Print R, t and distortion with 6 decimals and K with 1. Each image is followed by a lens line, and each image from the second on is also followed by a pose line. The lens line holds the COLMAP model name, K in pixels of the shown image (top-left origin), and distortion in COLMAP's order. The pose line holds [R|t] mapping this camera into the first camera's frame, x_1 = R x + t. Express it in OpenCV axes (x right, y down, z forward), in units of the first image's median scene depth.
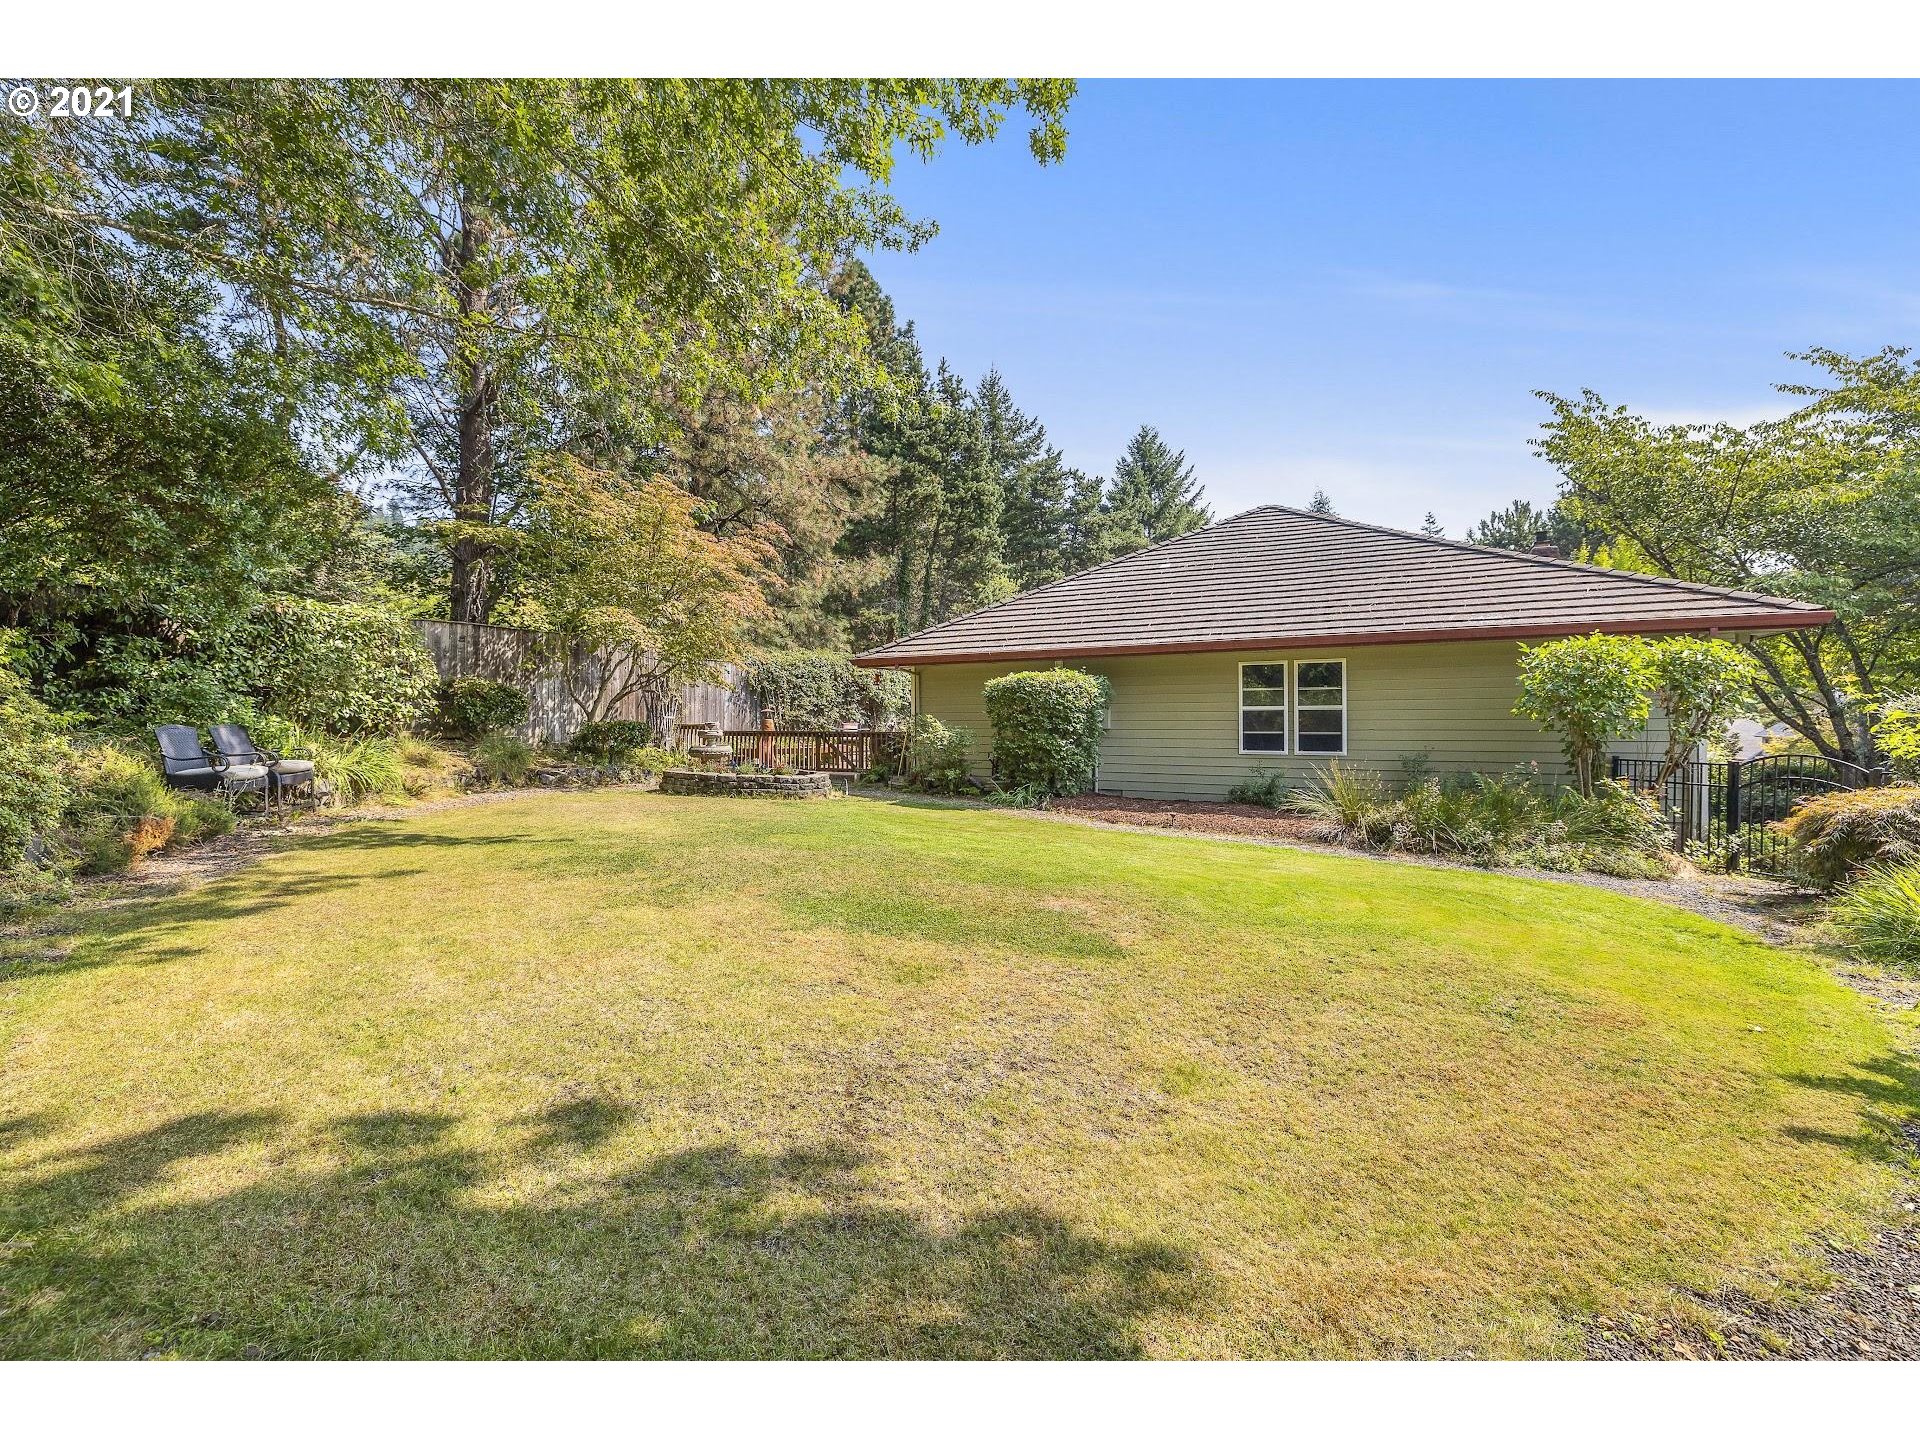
lens RADIAL K [[813.7, 0, 957.4], [0, 813.7, 714.5], [0, 0, 1]] dist [-0.000539, -0.000086]
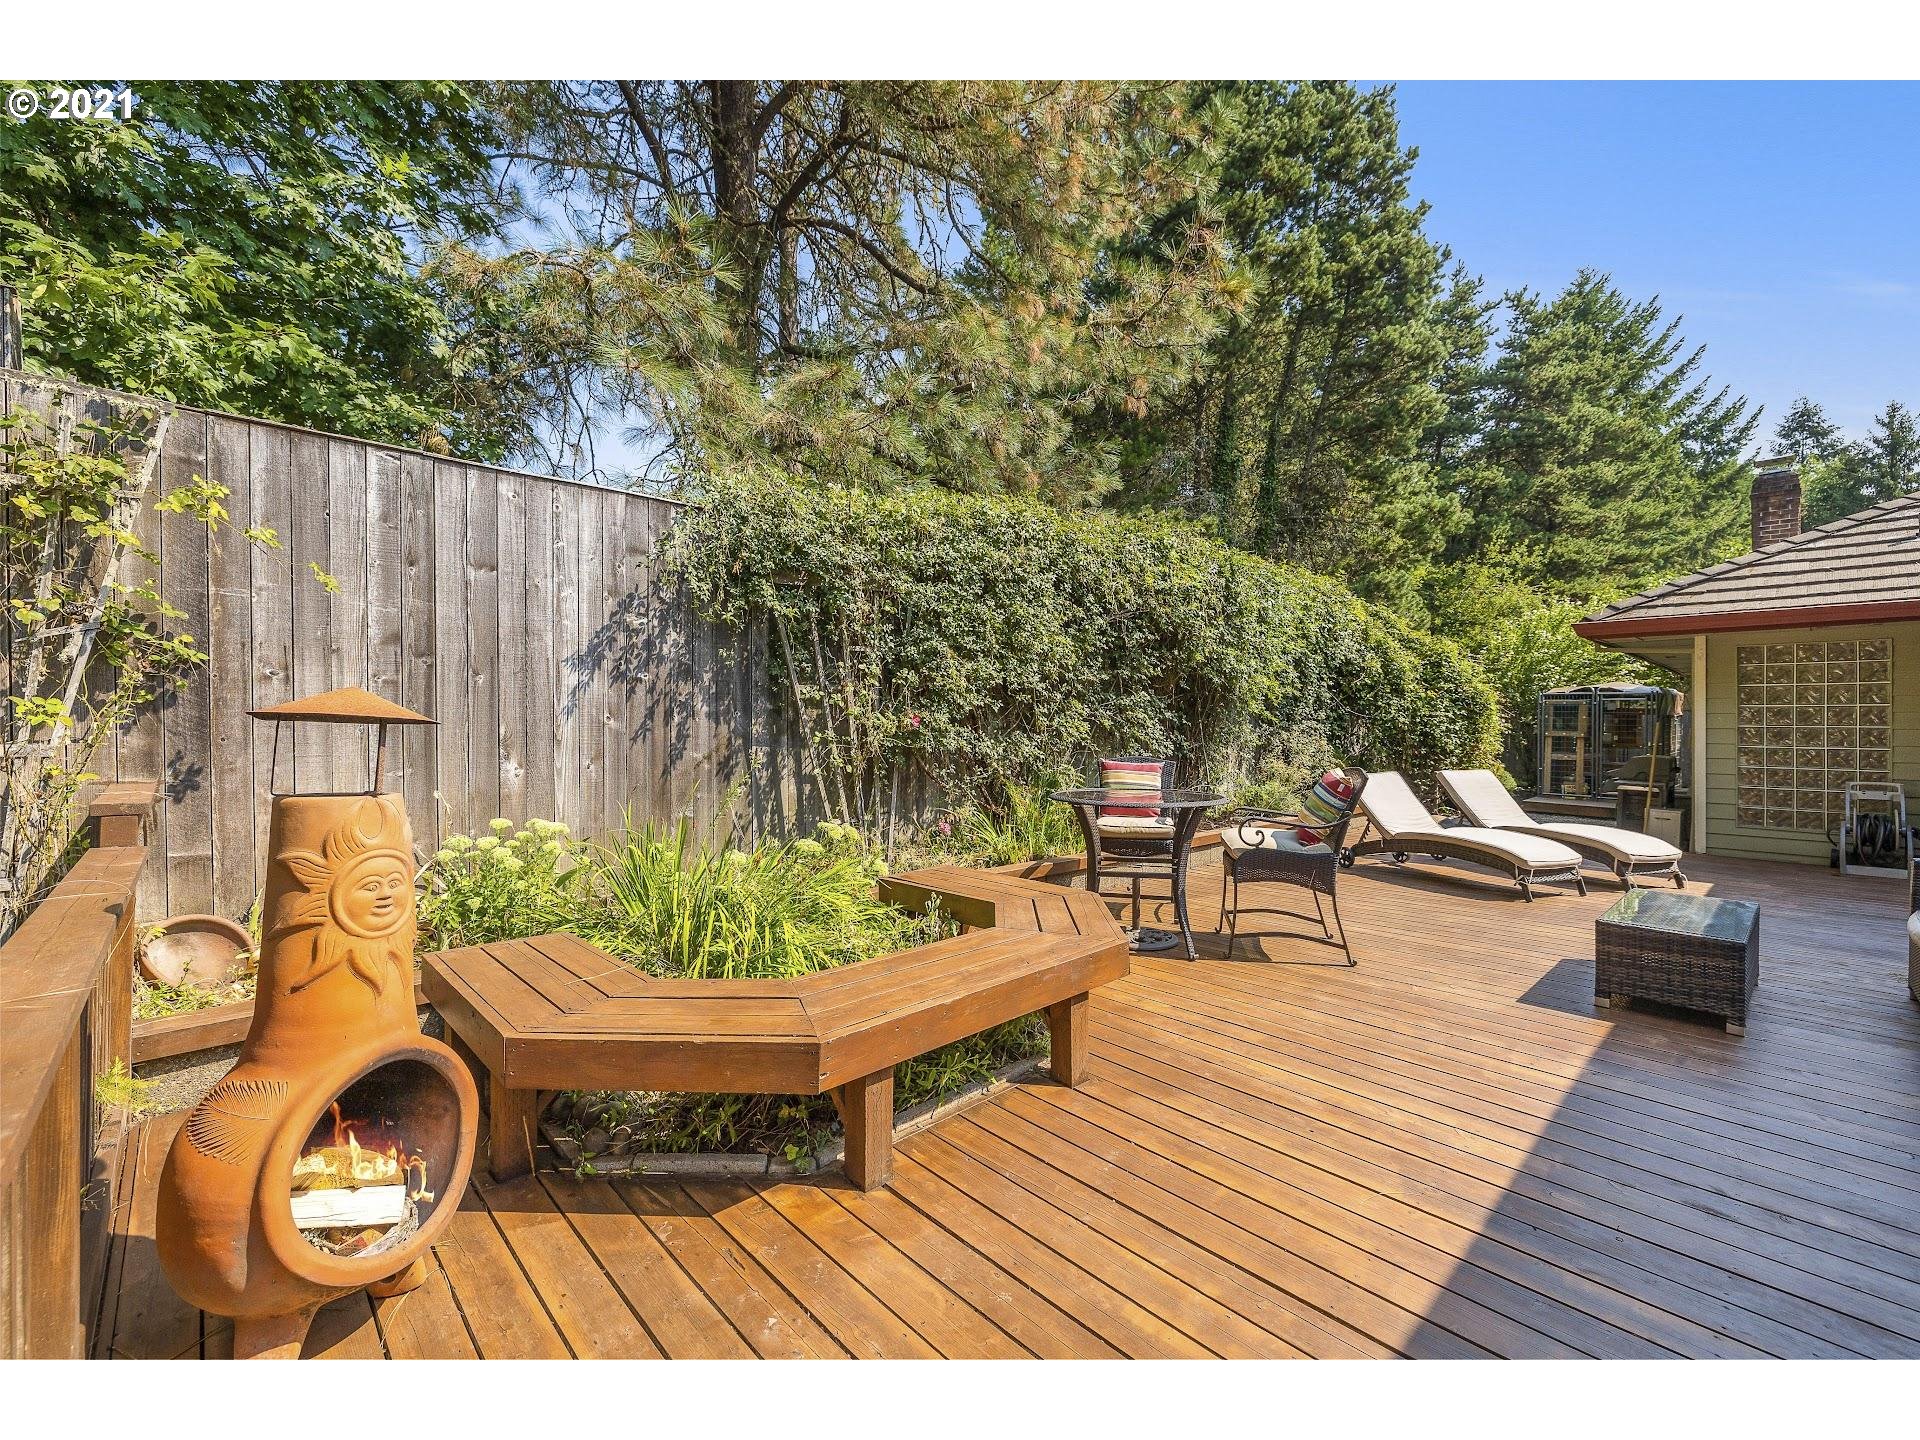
lens RADIAL K [[813.7, 0, 959.0], [0, 813.7, 718.6], [0, 0, 1]] dist [-0.000539, -0.000086]
pose [[0.950838, 0.004919, -0.309649, -0.066677], [-0.005102, 0.999987, 0.000217, -0.001472], [0.309647, 0.001374, 0.950851, 0.474913]]
